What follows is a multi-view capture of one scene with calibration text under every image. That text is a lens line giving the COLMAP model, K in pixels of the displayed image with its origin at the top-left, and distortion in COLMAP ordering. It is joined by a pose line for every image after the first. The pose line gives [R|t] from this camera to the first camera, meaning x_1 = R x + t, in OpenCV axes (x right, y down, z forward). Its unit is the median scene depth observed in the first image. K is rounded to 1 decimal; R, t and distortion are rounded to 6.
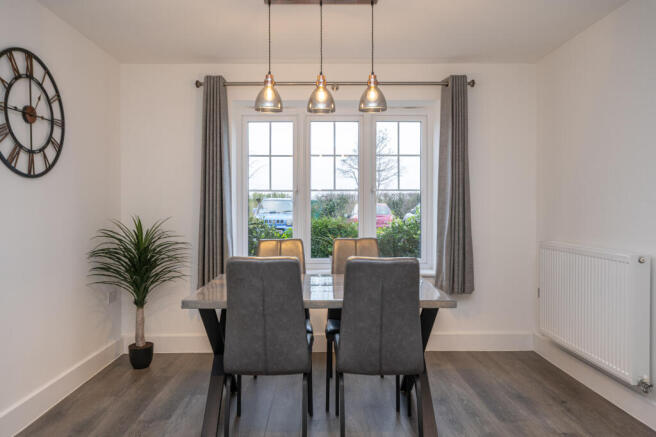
lens RADIAL K [[466.2, 0, 324.9], [0, 466.2, 216.2], [0, 0, 1]] dist [0.005283, 0.004141]
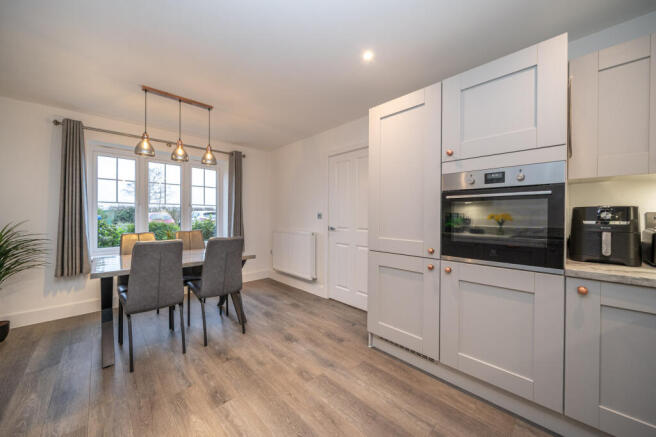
lens RADIAL K [[228.5, 0, 328.5], [0, 228.5, 223.1], [0, 0, 1]] dist [0.002006, 0.000145]
pose [[0.735157, -0.019730, 0.677610, -0.144258], [0.010414, 0.999787, 0.017813, 0.007383], [-0.677817, -0.006039, 0.735206, -0.035492]]
